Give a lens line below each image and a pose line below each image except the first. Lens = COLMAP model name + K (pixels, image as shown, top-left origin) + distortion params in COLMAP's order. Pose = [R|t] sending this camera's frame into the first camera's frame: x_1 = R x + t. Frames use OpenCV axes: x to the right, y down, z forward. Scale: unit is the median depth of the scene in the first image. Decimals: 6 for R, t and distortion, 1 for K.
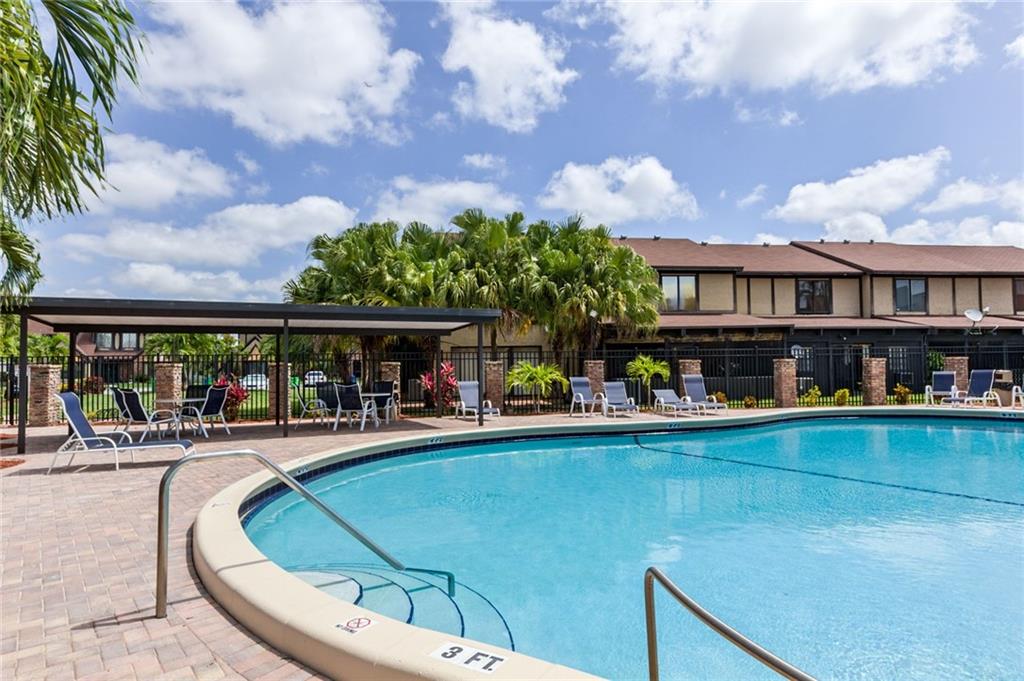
lens RADIAL K [[609.4, 0, 512.4], [0, 609.4, 296.0], [0, 0, 1]] dist [-0.006396, 0.000499]
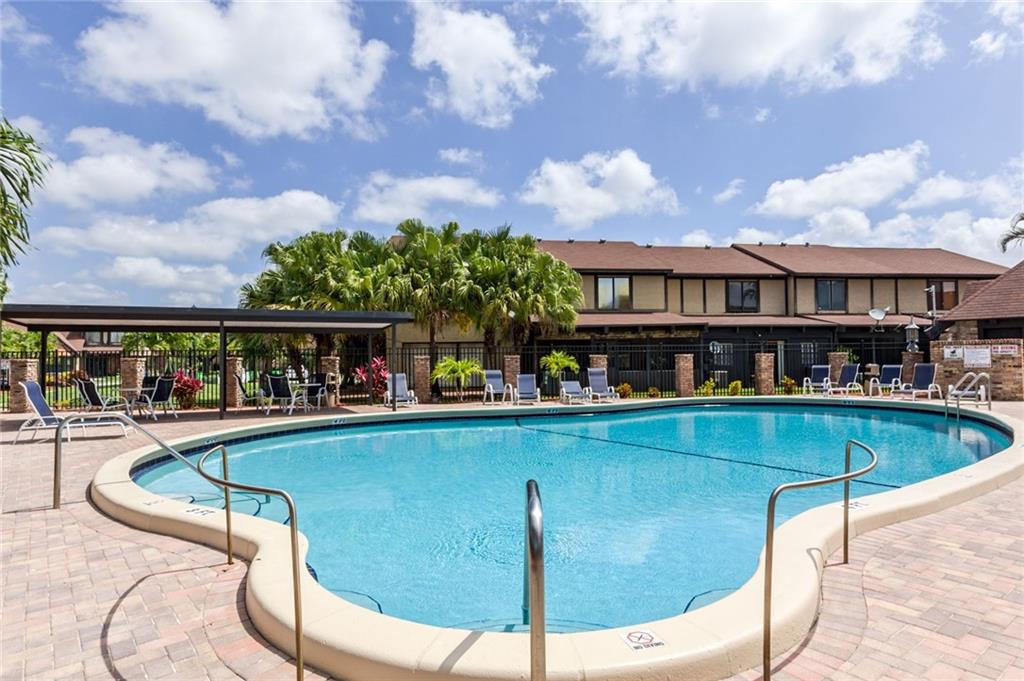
lens RADIAL K [[618.2, 0, 512.0], [0, 618.2, 340.5], [0, 0, 1]] dist [0.005001, 0.000984]
pose [[0.999995, -0.000159, 0.003232, 0.084904], [-0.000111, 0.996525, 0.083288, -0.012135], [-0.003234, -0.083288, 0.996520, -0.095165]]
